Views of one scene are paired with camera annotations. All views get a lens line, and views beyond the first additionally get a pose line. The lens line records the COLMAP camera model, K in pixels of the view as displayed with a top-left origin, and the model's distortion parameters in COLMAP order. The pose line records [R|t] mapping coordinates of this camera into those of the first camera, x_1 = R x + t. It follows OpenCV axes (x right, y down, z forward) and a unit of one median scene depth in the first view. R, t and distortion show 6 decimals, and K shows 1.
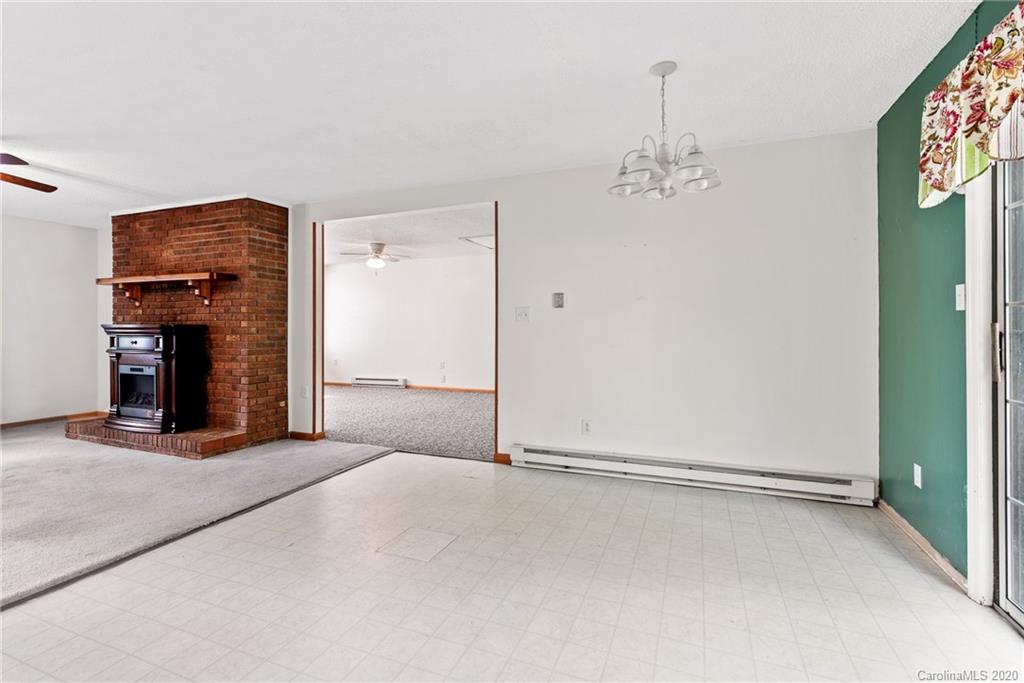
lens RADIAL K [[450.9, 0, 524.1], [0, 450.9, 327.7], [0, 0, 1]] dist [0.000605, -0.001338]
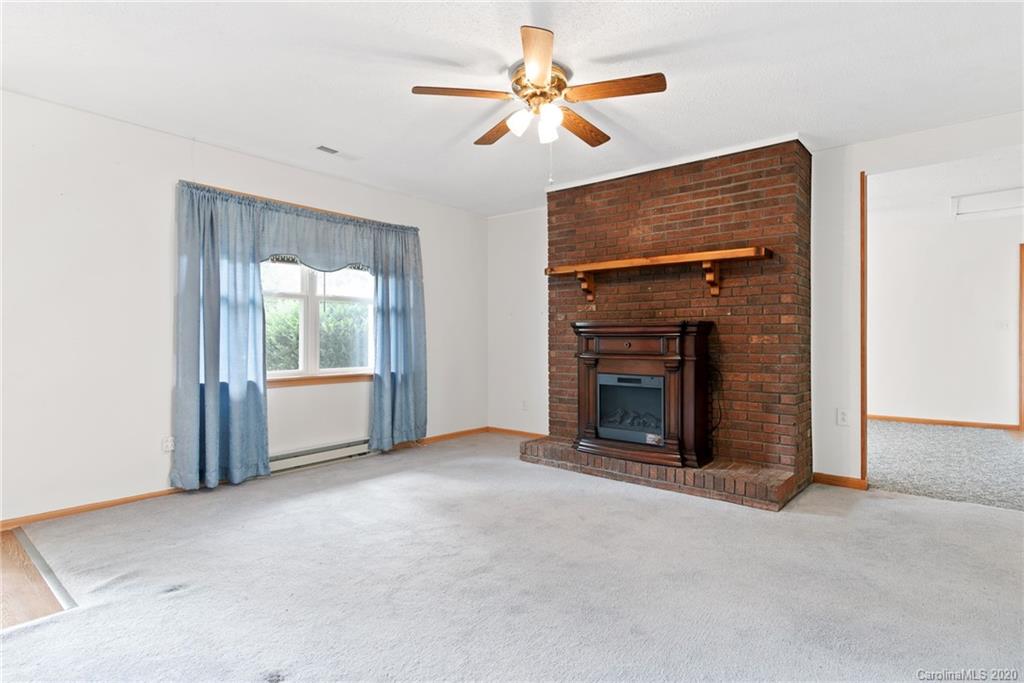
lens RADIAL K [[513.8, 0, 547.0], [0, 513.8, 340.6], [0, 0, 1]] dist [-0.005858, -0.001526]
pose [[0.956822, 0.001488, -0.290671, -0.744553], [-0.000652, 0.999995, 0.002972, 0.022848], [0.290674, -0.002654, 0.956818, 0.120203]]
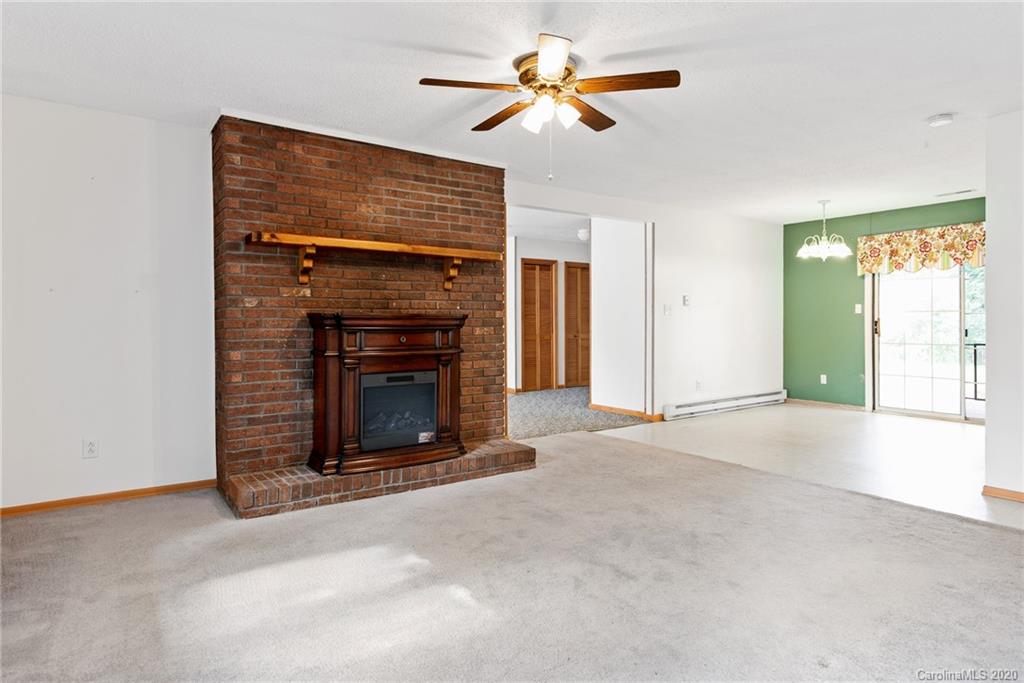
lens RADIAL K [[577.9, 0, 517.6], [0, 577.9, 323.7], [0, 0, 1]] dist [-0.005475, -0.003086]
pose [[0.552106, -0.004157, 0.833764, -1.511744], [0.001468, 0.999991, 0.004013, 0.005304], [-0.833773, -0.000991, 0.552107, 0.362365]]
